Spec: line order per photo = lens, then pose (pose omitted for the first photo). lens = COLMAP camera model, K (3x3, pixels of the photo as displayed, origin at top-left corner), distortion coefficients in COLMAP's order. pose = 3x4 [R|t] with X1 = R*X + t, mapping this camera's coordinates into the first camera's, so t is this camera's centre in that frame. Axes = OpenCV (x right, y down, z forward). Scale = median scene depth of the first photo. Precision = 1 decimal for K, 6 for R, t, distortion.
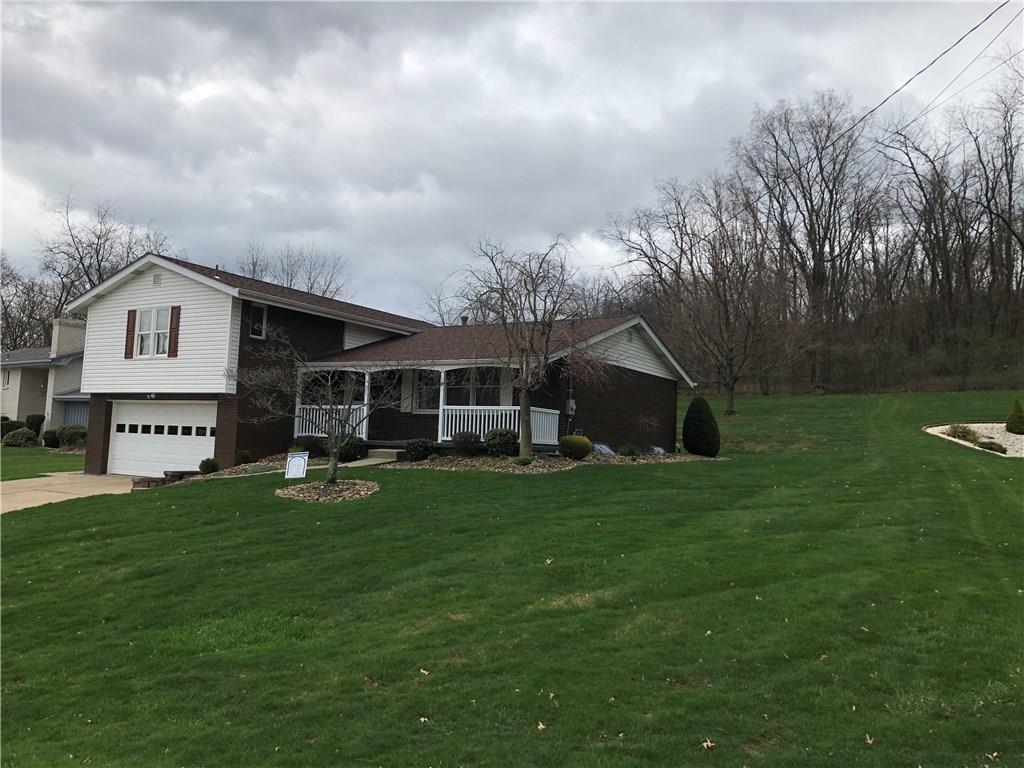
lens RADIAL K [[839.4, 0, 512.0], [0, 839.4, 384.0], [0, 0, 1]] dist [0.062933, -0.100171]
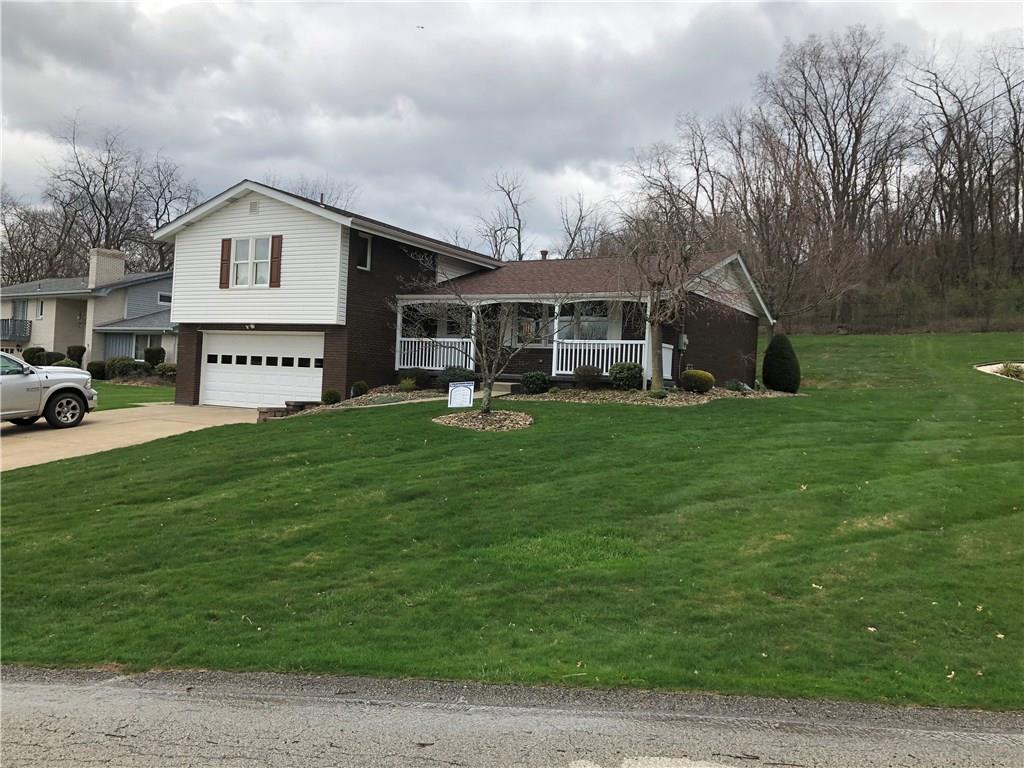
lens RADIAL K [[839.4, 0, 512.0], [0, 839.4, 384.0], [0, 0, 1]] dist [0.062933, -0.100171]
pose [[0.999413, 0.008401, 0.033221, -0.142565], [-0.010781, 0.997338, 0.072118, 0.006297], [-0.032527, -0.072434, 0.996843, -0.001378]]
